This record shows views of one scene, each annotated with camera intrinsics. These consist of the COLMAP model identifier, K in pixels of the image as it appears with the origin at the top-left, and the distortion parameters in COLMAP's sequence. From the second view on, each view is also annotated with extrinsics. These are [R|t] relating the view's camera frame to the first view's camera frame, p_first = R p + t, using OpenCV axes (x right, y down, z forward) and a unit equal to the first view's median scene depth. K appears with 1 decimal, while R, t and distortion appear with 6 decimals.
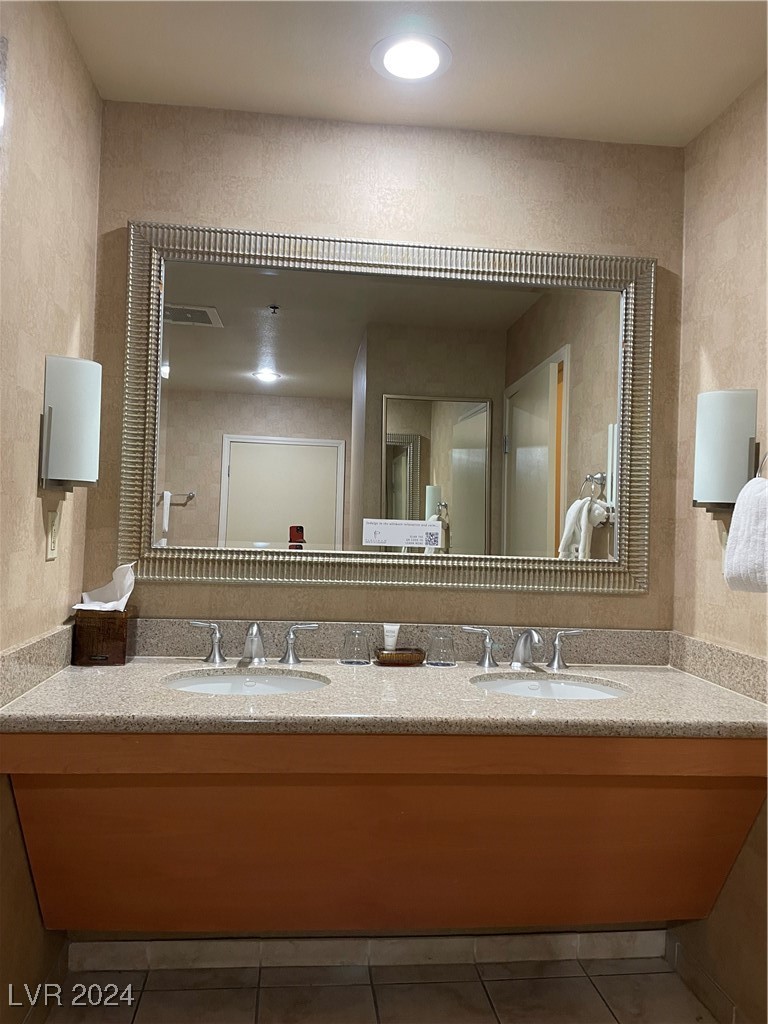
lens RADIAL K [[773.4, 0, 385.1], [0, 773.4, 513.6], [0, 0, 1]] dist [0.074677, -0.105008]
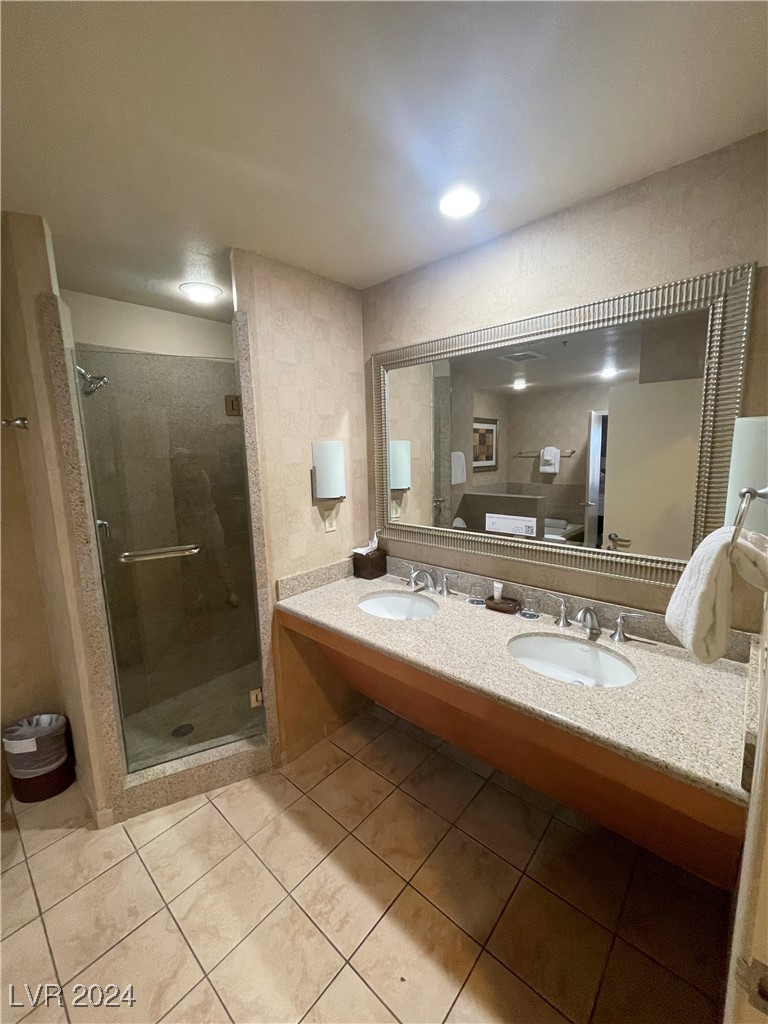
lens RADIAL K [[410.4, 0, 385.8], [0, 410.4, 510.7], [0, 0, 1]] dist [-0.004729, 0.000326]
pose [[0.662476, 0.063084, -0.746422, 0.456935], [0.060119, 0.988756, 0.136923, -0.125538], [0.746667, -0.135582, 0.651234, 0.308653]]
